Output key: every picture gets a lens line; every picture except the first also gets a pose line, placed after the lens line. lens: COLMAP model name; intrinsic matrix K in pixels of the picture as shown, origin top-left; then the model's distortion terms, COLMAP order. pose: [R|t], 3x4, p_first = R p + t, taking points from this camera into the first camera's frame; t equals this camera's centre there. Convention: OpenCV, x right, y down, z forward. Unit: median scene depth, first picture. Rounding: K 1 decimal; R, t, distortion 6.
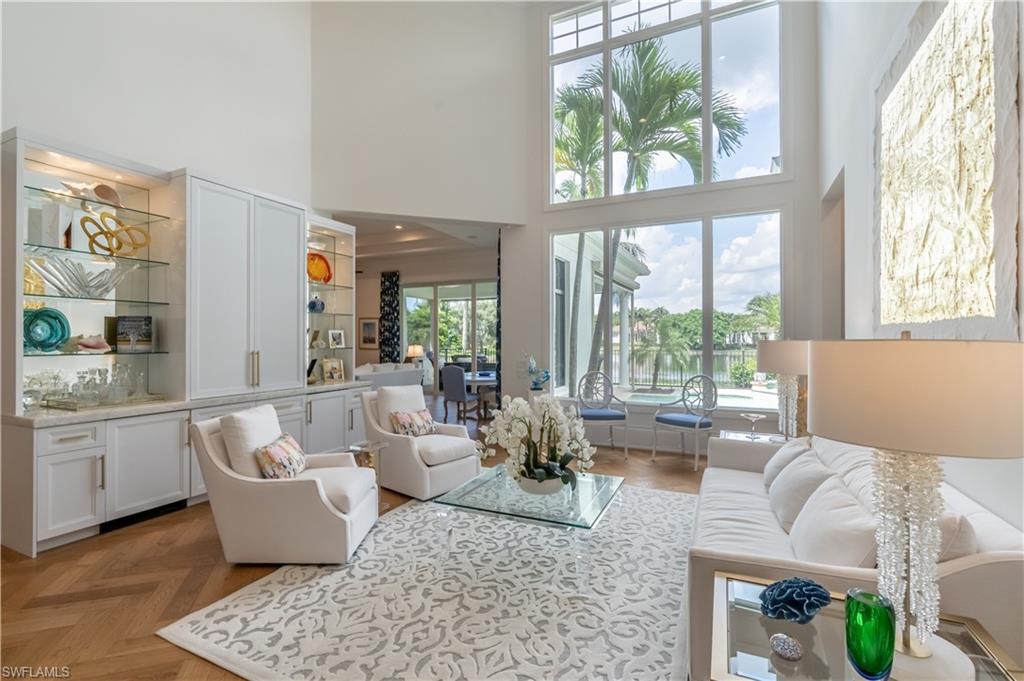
lens RADIAL K [[464.4, 0, 506.1], [0, 464.4, 334.2], [0, 0, 1]] dist [-0.011441, 0.004672]
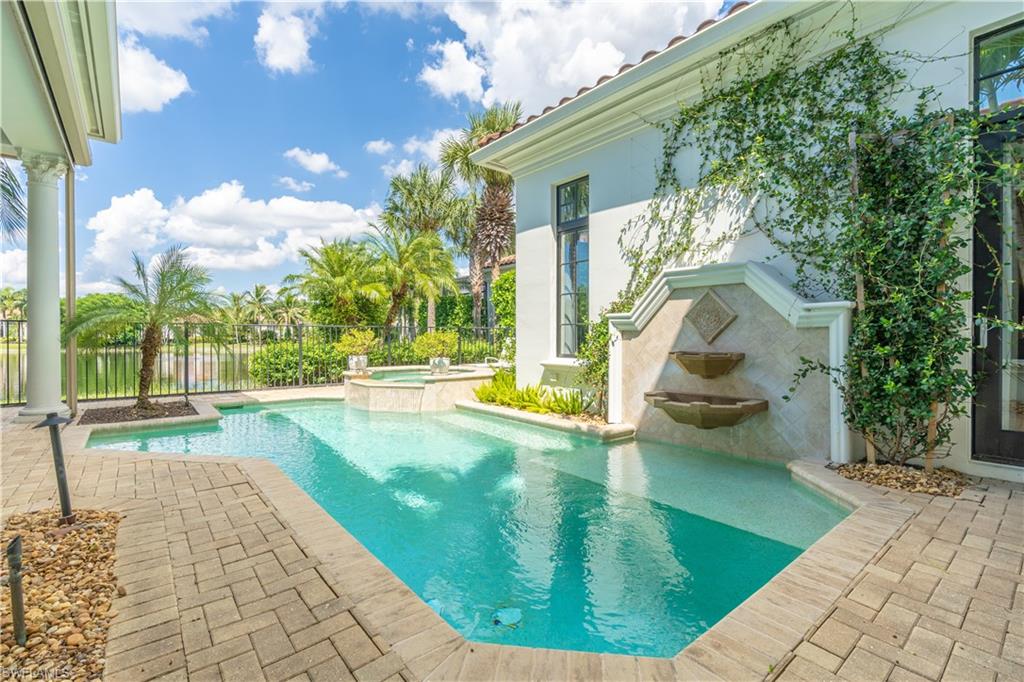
lens RADIAL K [[464.4, 0, 493.4], [0, 464.4, 339.0], [0, 0, 1]] dist [-0.011441, 0.004672]
pose [[0.437098, -0.002618, 0.899410, 0.176962], [-0.011631, 0.999896, 0.008563, 0.119161], [-0.899339, -0.014204, 0.437022, 1.279083]]
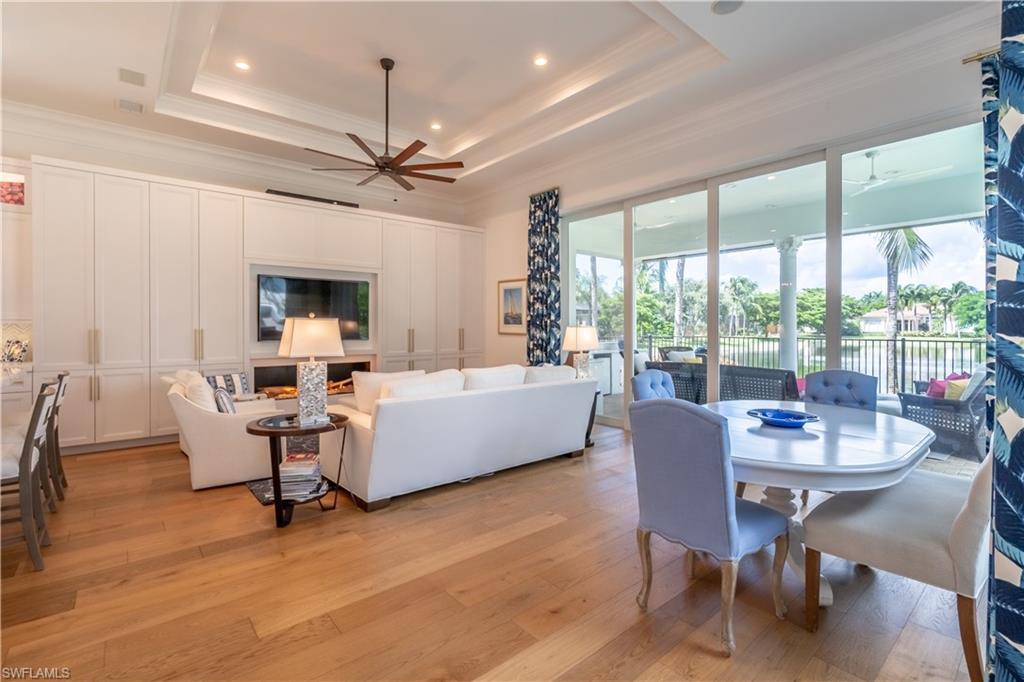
lens RADIAL K [[464.4, 0, 500.6], [0, 464.4, 330.1], [0, 0, 1]] dist [-0.011441, 0.004672]
pose [[0.907750, 0.004516, -0.419487, -0.145251], [0.002469, 0.999867, 0.016107, 0.038858], [0.419504, -0.015657, 0.907618, 1.032042]]
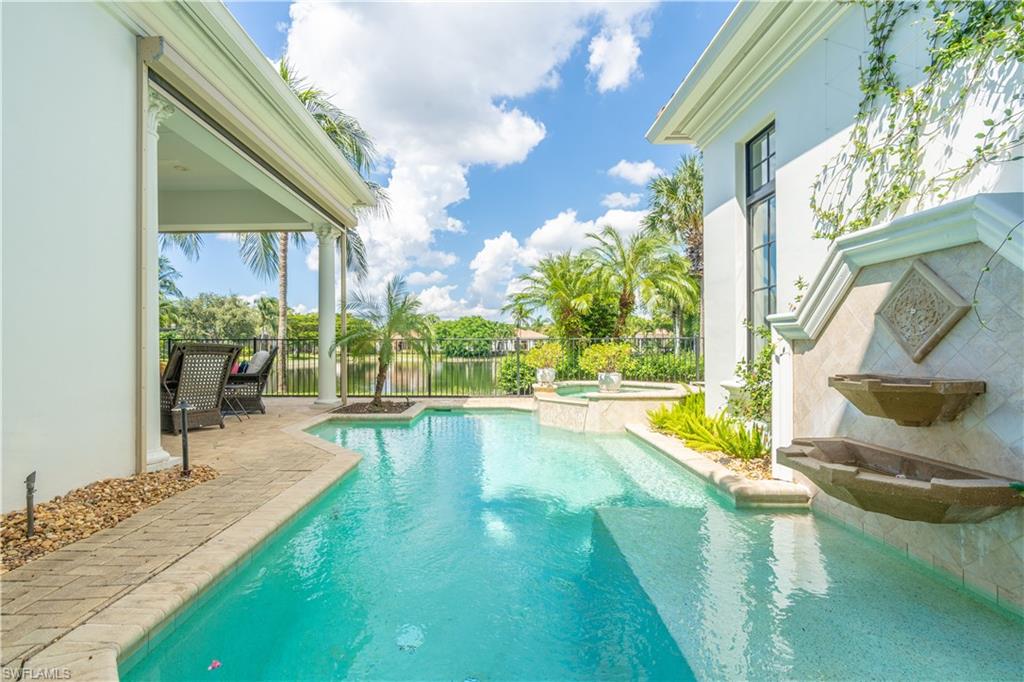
lens RADIAL K [[464.4, 0, 476.8], [0, 464.4, 346.8], [0, 0, 1]] dist [-0.011441, 0.004672]
pose [[0.916840, -0.000293, 0.399254, 0.497756], [-0.001961, 0.999984, 0.005239, 0.114499], [-0.399249, -0.005586, 0.916825, 1.070703]]
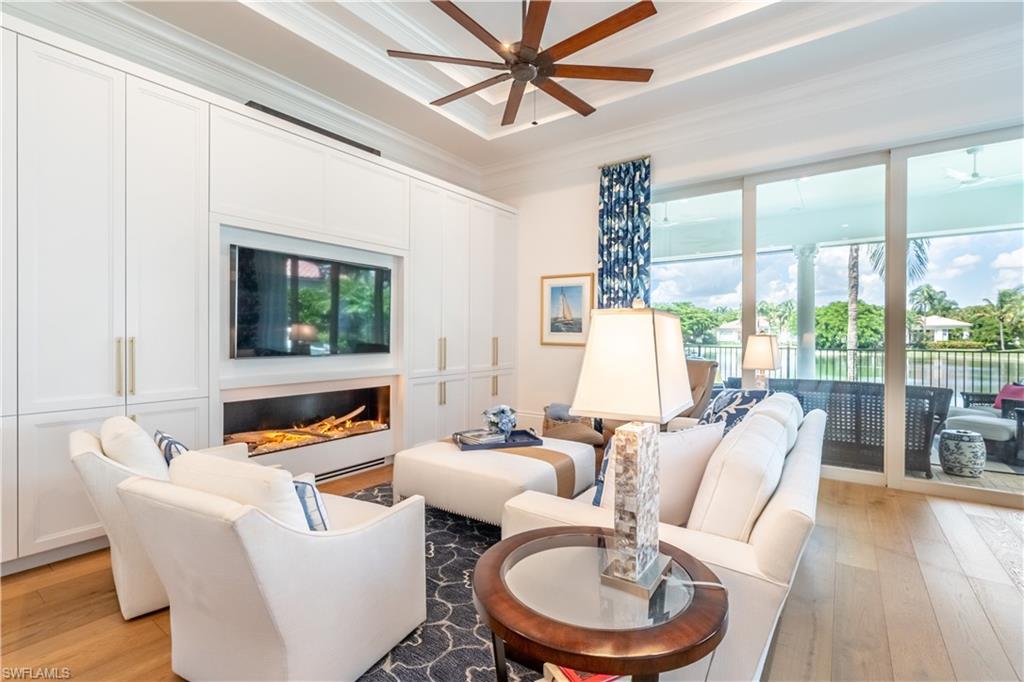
lens RADIAL K [[464.4, 0, 508.9], [0, 464.4, 338.7], [0, 0, 1]] dist [-0.011441, 0.004672]
pose [[0.984858, 0.005586, -0.173272, -0.595654], [-0.003066, 0.999886, 0.014809, 0.043180], [0.173335, -0.014053, 0.984763, 1.206032]]
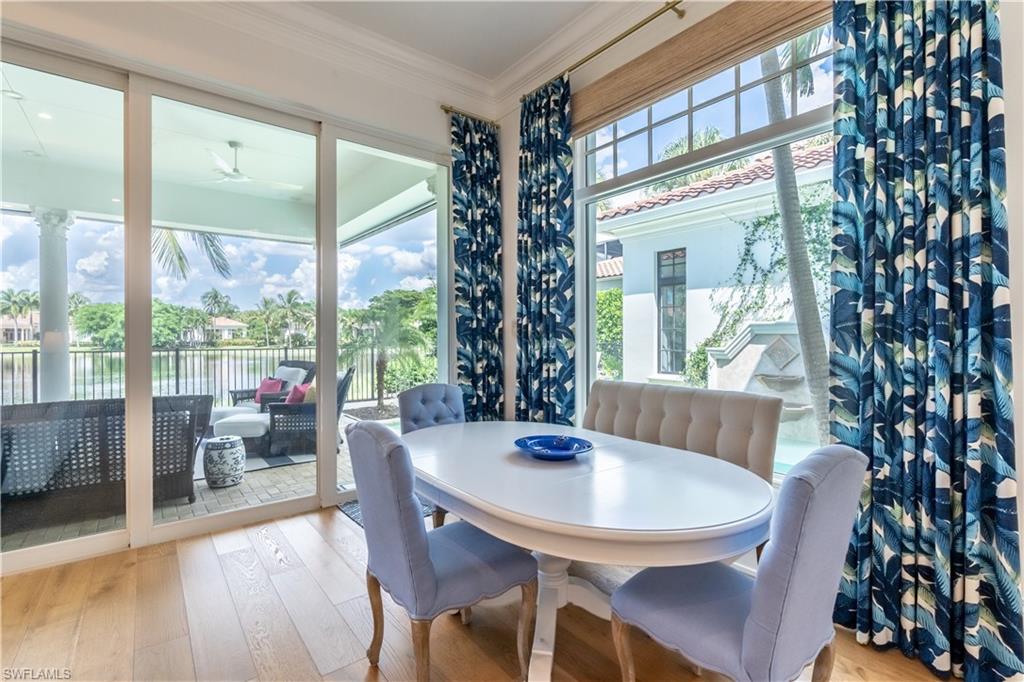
lens RADIAL K [[464.4, 0, 498.0], [0, 464.4, 338.7], [0, 0, 1]] dist [-0.011441, 0.004672]
pose [[0.448343, -0.002246, 0.893859, -0.417906], [-0.009834, 0.999924, 0.007445, 0.043659], [-0.893807, -0.012128, 0.448287, 1.414465]]
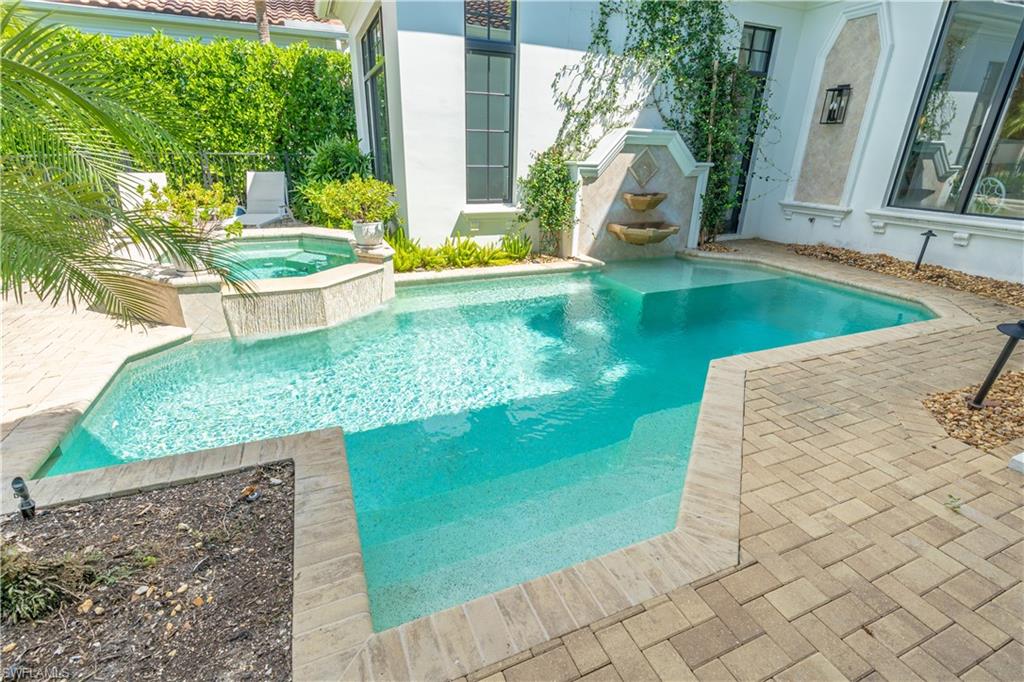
lens RADIAL K [[464.4, 0, 520.6], [0, 464.4, 342.9], [0, 0, 1]] dist [-0.011441, 0.004672]
pose [[-0.748284, -0.261946, 0.609471, 0.453728], [-0.022909, 0.928394, 0.370891, 0.069219], [-0.662982, 0.263570, -0.700704, 2.393847]]
